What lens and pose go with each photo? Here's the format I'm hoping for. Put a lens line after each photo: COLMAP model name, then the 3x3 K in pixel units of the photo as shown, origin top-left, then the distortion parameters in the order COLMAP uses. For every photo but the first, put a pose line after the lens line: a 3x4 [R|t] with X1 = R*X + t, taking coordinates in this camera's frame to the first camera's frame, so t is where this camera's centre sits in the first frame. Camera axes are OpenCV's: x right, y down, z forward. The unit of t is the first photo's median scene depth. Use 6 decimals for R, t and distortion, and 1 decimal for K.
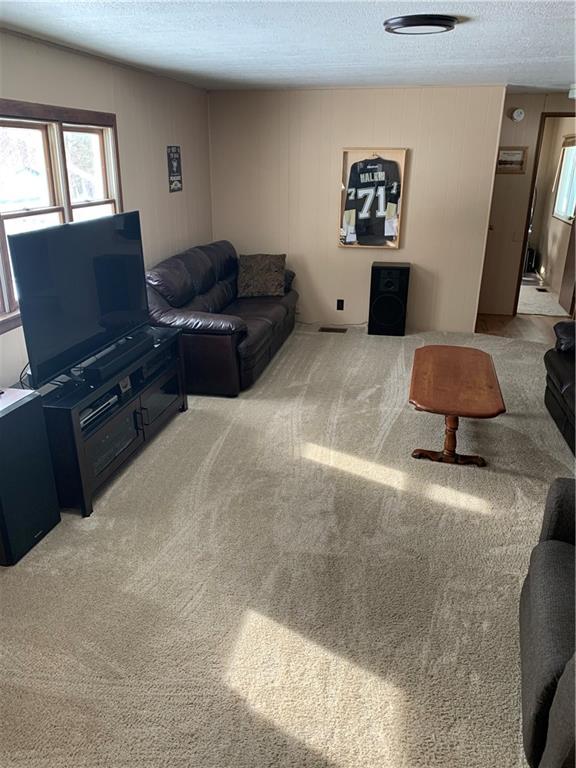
lens RADIAL K [[580.5, 0, 286.2], [0, 580.5, 383.7], [0, 0, 1]] dist [0.026251, -0.033100]
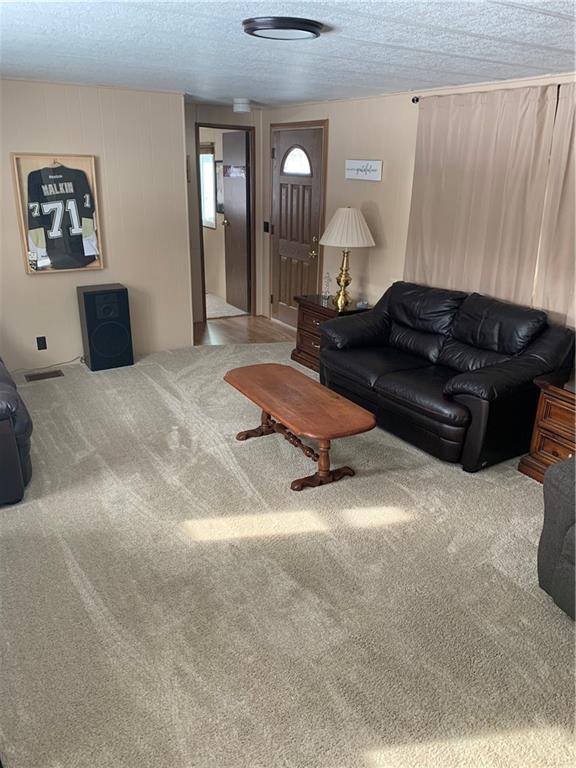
lens RADIAL K [[580.5, 0, 291.7], [0, 580.5, 379.7], [0, 0, 1]] dist [0.026251, -0.033100]
pose [[0.719584, -0.233437, 0.653993, -0.228845], [0.238947, 0.967527, 0.082439, -0.080600], [-0.652000, 0.096948, 0.751995, 0.183735]]
